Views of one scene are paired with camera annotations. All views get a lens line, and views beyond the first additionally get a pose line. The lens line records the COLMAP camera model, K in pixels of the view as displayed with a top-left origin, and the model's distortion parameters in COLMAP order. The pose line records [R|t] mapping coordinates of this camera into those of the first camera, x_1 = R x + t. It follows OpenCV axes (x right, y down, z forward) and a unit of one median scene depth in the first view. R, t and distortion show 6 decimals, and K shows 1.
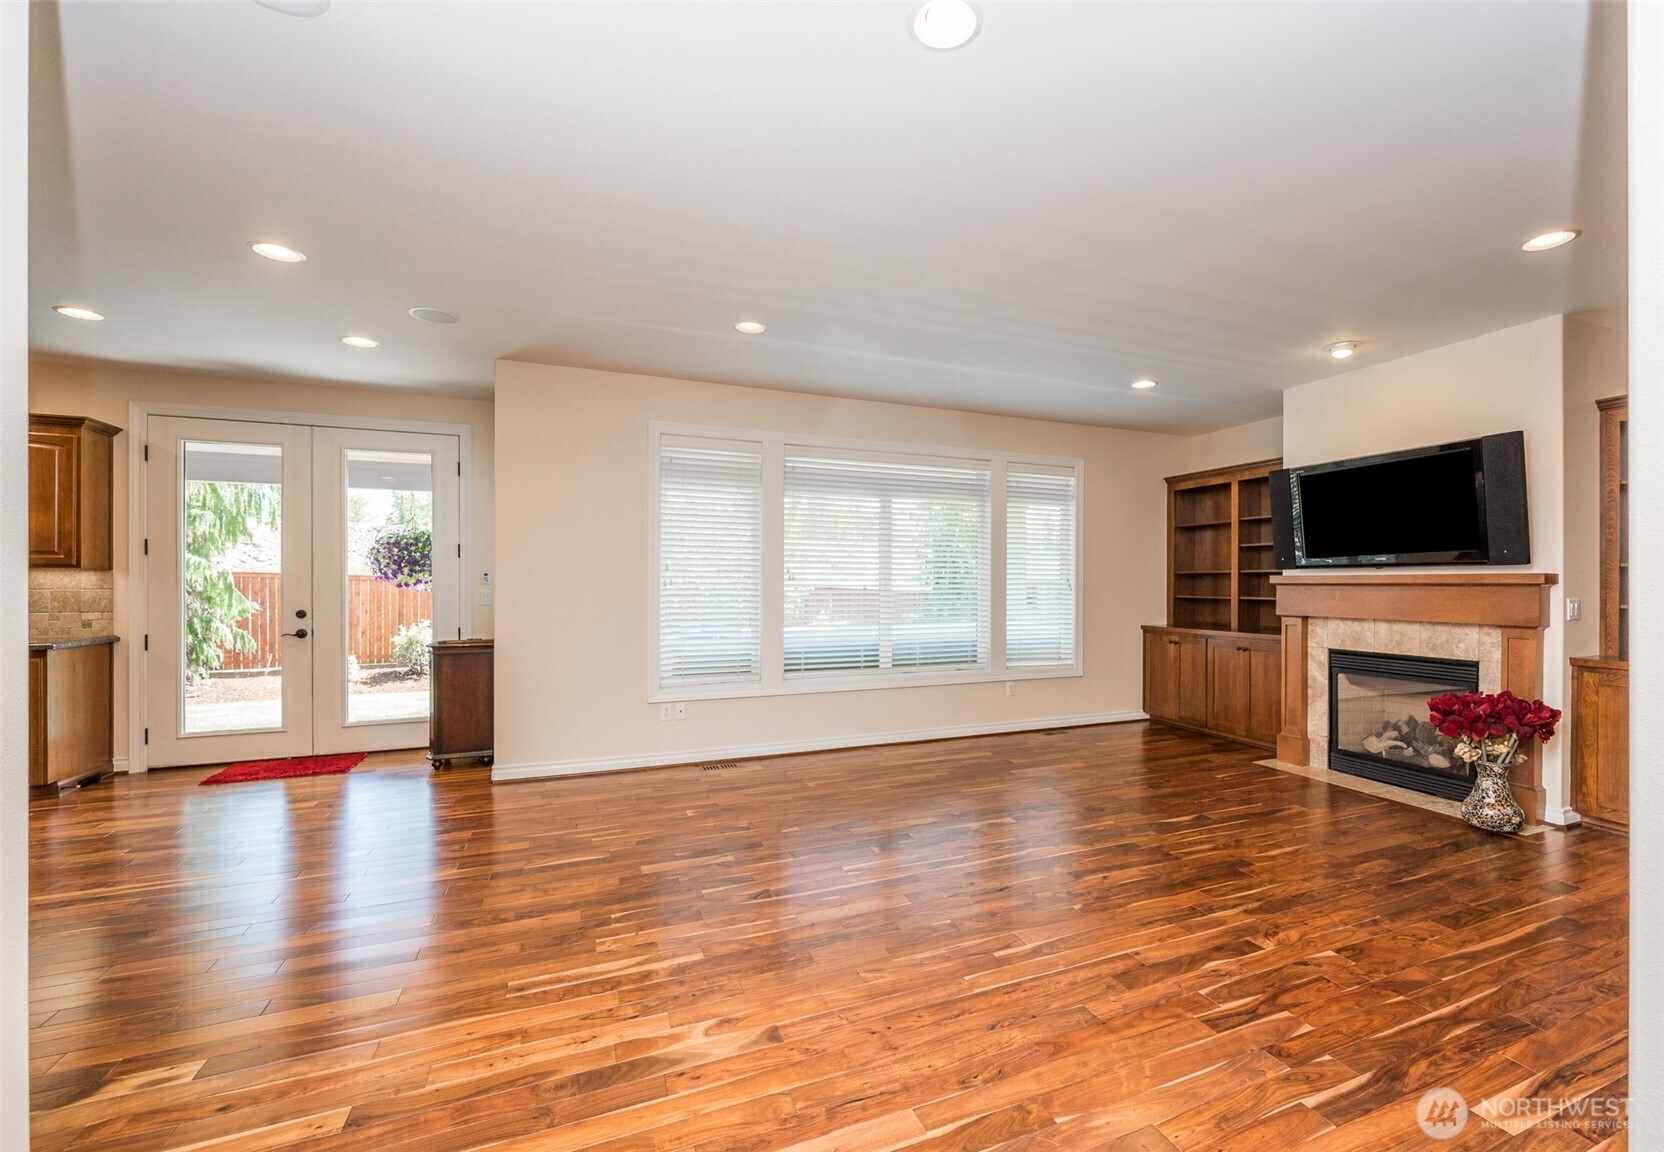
lens RADIAL K [[699.5, 0, 899.9], [0, 699.5, 586.6], [0, 0, 1]] dist [-0.005944, 0.001088]
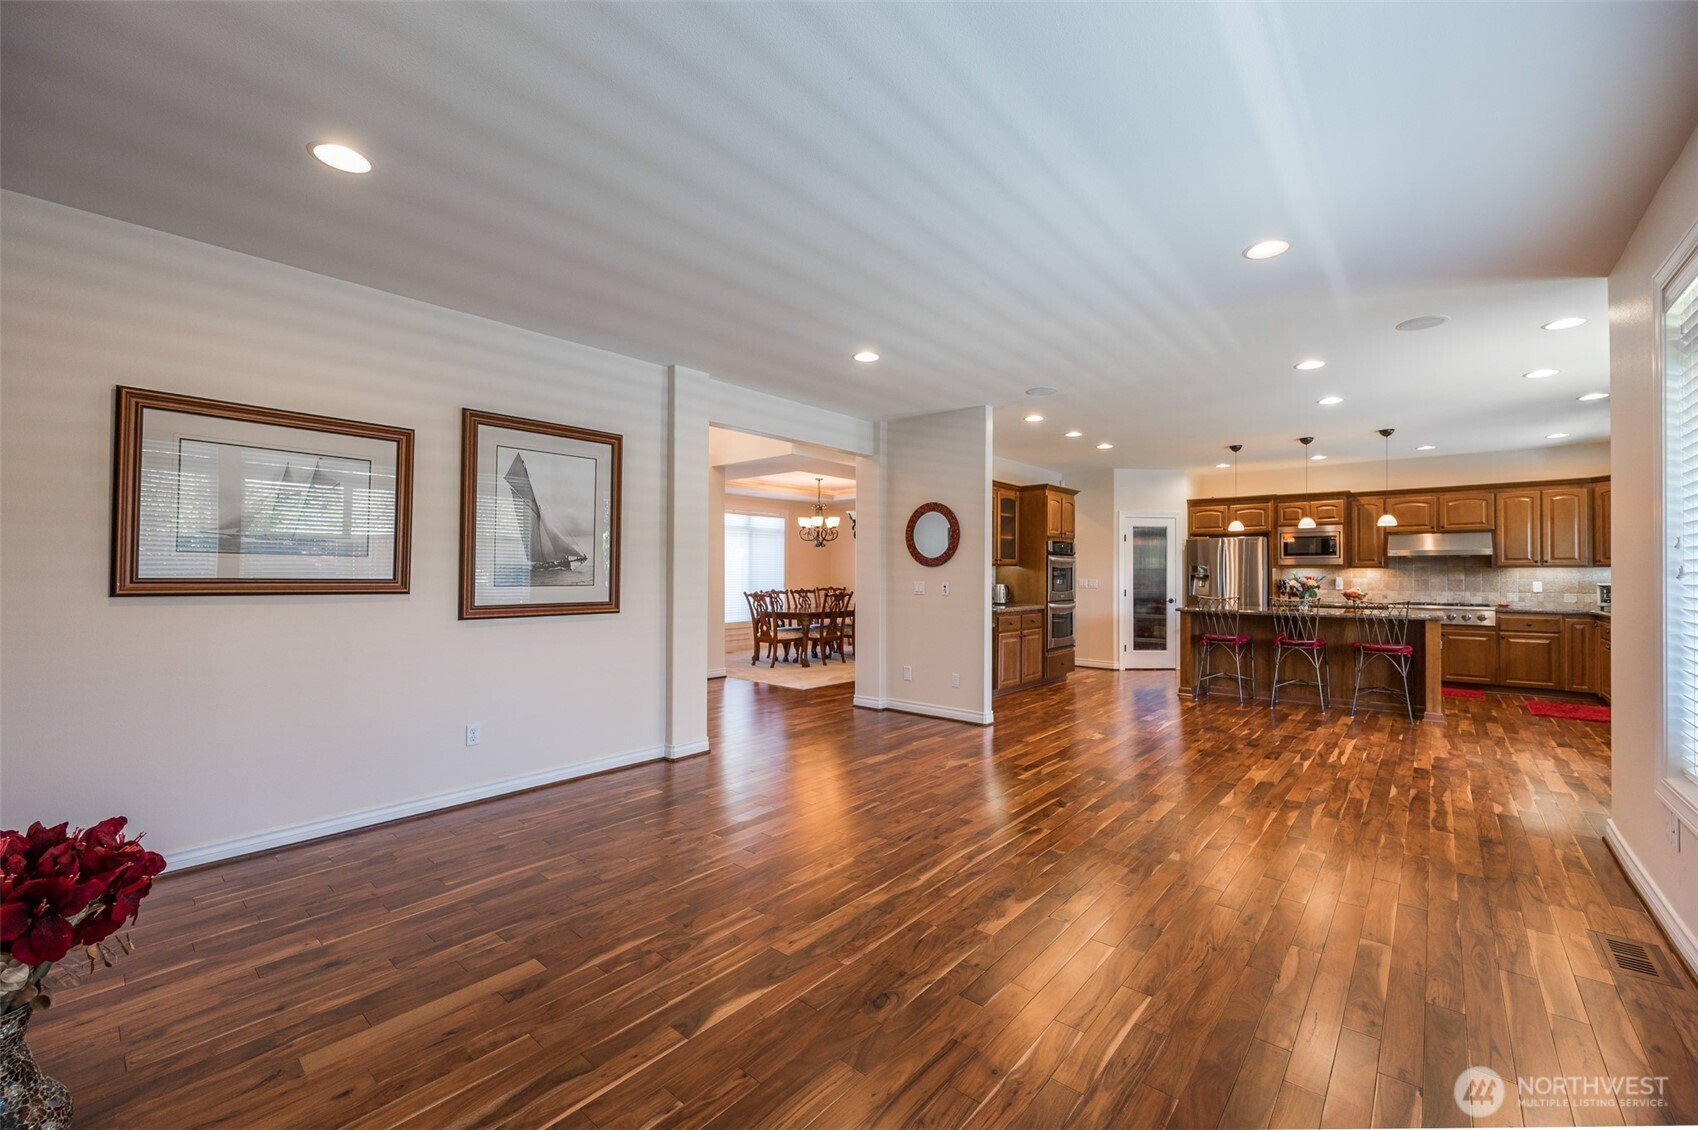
lens RADIAL K [[675.1, 0, 858.9], [0, 675.1, 568.9], [0, 0, 1]] dist [-0.005610, 0.000347]
pose [[-0.904612, -0.007685, -0.426166, 0.426158], [-0.006647, 0.999970, -0.003924, -0.004857], [0.426184, -0.000717, -0.904636, 1.198216]]
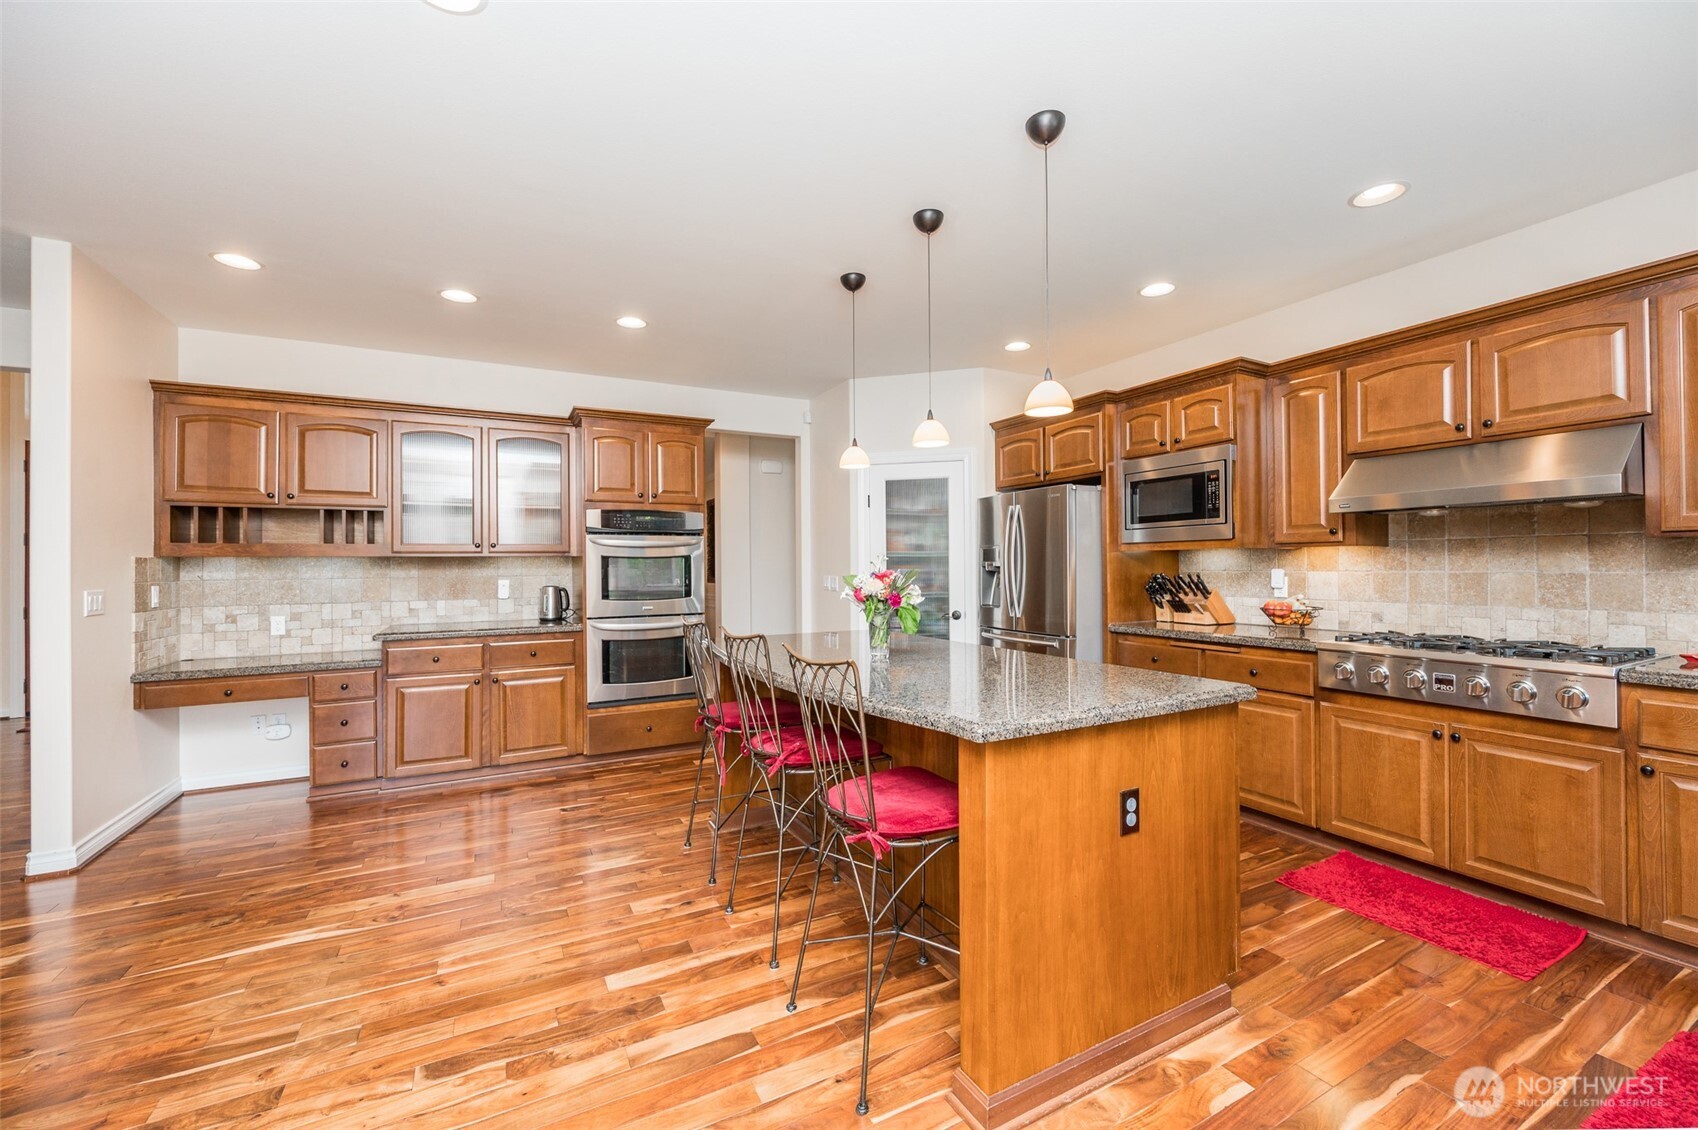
lens RADIAL K [[675.1, 0, 859.3], [0, 675.1, 560.4], [0, 0, 1]] dist [-0.005610, 0.000347]
pose [[-0.997111, 0.005631, -0.075752, -0.944913], [0.005920, 0.999976, -0.003591, -0.007804], [0.075730, -0.004029, -0.997120, 0.859417]]
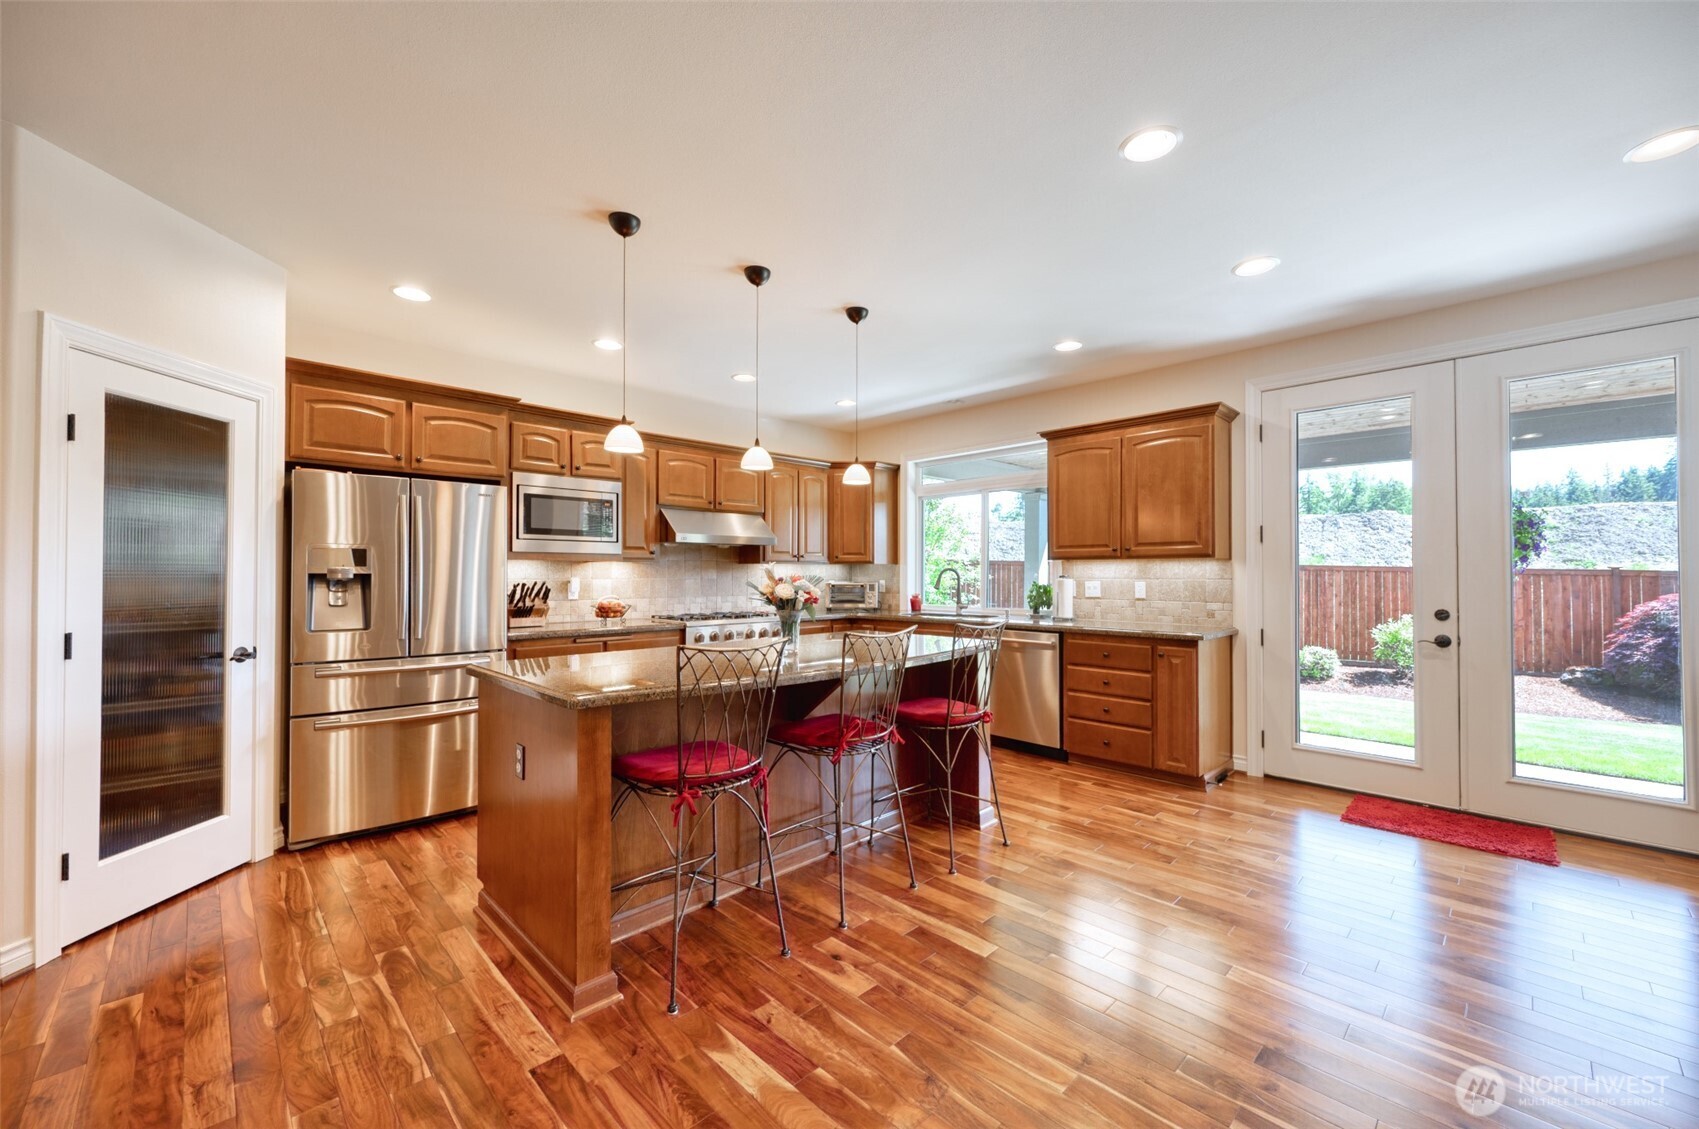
lens RADIAL K [[675.5, 0, 845.0], [0, 675.5, 567.2], [0, 0, 1]] dist [-0.005610, 0.000347]
pose [[0.331593, -0.014181, -0.943316, -0.415278], [-0.001156, 0.999880, -0.015437, 0.001648], [0.943422, 0.006209, 0.331537, 0.176734]]
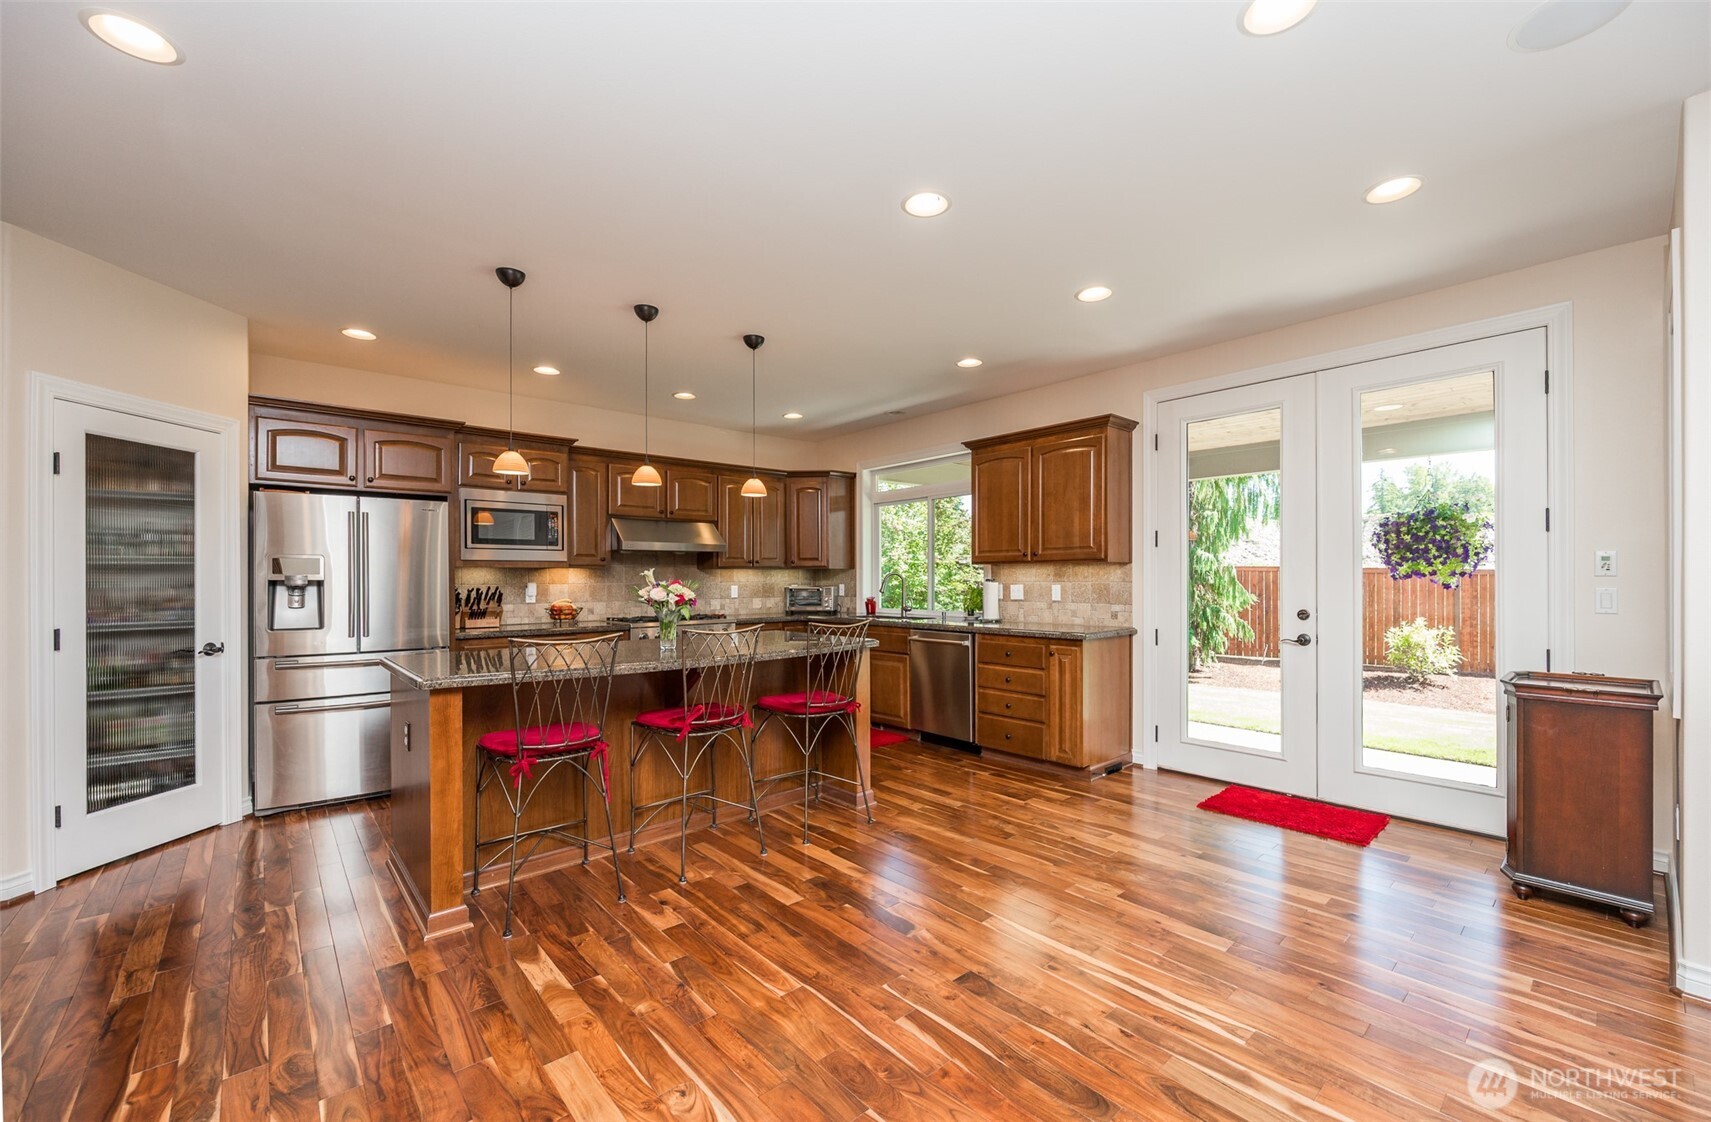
lens RADIAL K [[680.3, 0, 845.3], [0, 680.3, 586.1], [0, 0, 1]] dist [-0.005610, 0.000347]
pose [[0.278290, 0.006714, -0.960474, -0.287430], [0.002344, 0.999968, 0.007669, 0.000006], [0.960494, -0.004386, 0.278266, 0.312915]]
